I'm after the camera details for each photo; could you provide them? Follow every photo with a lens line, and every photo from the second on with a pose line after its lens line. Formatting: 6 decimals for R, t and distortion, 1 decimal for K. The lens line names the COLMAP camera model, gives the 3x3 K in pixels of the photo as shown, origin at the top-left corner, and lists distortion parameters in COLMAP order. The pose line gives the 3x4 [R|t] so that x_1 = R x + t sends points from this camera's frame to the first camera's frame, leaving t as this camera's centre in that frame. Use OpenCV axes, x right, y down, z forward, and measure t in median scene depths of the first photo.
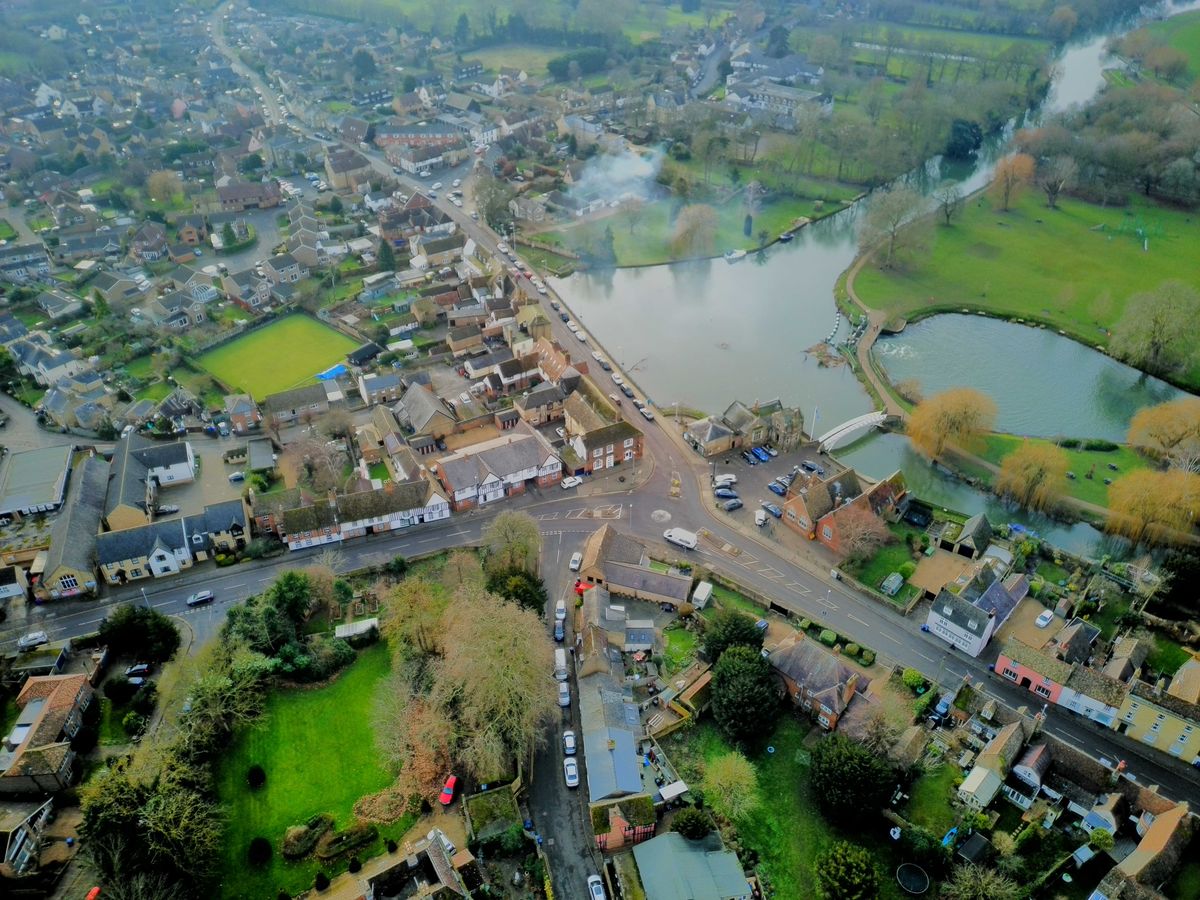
lens RADIAL K [[897.7, 0, 597.8], [0, 897.7, 453.2], [0, 0, 1]] dist [0.057079, -0.028068]
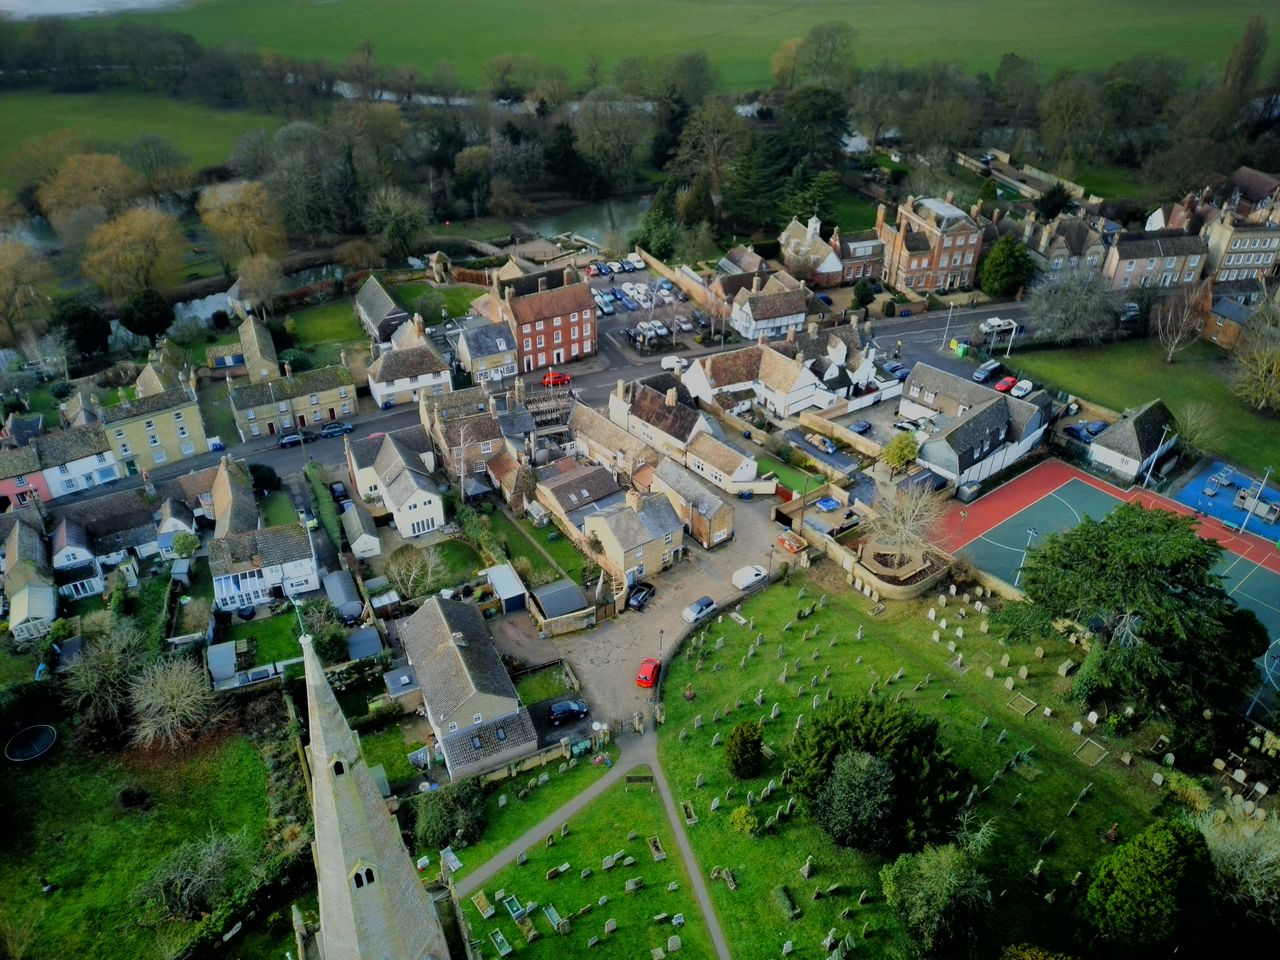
lens RADIAL K [[957.5, 0, 648.6], [0, 957.5, 477.7], [0, 0, 1]] dist [0.057079, -0.028068]
pose [[0.318483, -0.526184, 0.788479, 0.017555], [0.557268, 0.776805, 0.293301, 0.375418], [-0.766825, 0.345982, 0.540625, 0.184805]]
